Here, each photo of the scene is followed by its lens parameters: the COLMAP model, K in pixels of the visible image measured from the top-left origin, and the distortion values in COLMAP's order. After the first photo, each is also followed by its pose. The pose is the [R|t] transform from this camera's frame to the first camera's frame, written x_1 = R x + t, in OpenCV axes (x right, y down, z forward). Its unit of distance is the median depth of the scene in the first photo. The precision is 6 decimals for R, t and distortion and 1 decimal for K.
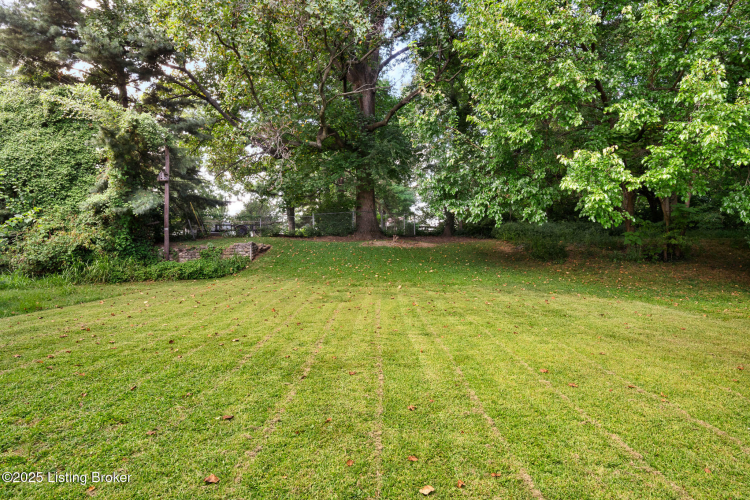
lens RADIAL K [[448.1, 0, 372.8], [0, 448.1, 248.2], [0, 0, 1]] dist [0.002936, 0.000494]
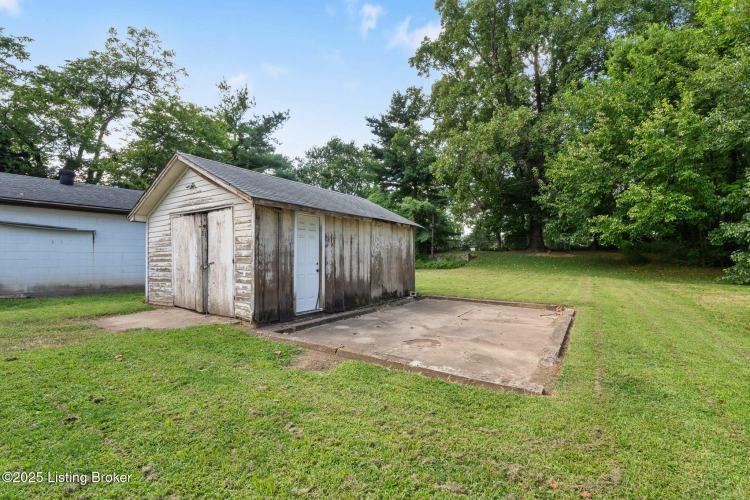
lens RADIAL K [[320.8, 0, 373.5], [0, 320.8, 254.6], [0, 0, 1]] dist [-0.004328, -0.000210]
pose [[0.832540, 0.008612, -0.553898, 0.229419], [-0.013823, 0.999891, -0.005231, 0.007852], [0.553792, 0.012012, 0.832568, -0.608258]]
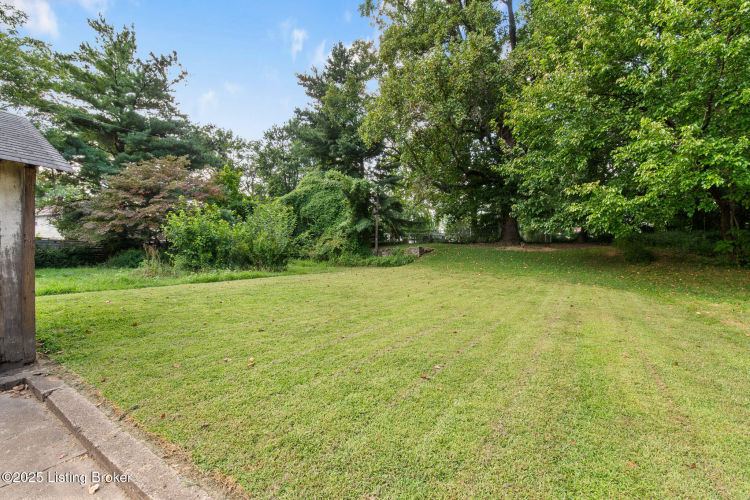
lens RADIAL K [[320.8, 0, 370.6], [0, 320.8, 253.3], [0, 0, 1]] dist [-0.004328, -0.000210]
pose [[0.840224, 0.019701, -0.541882, 0.250836], [-0.016117, 0.999806, 0.011360, 0.001524], [0.542001, -0.000811, 0.840378, -0.128217]]
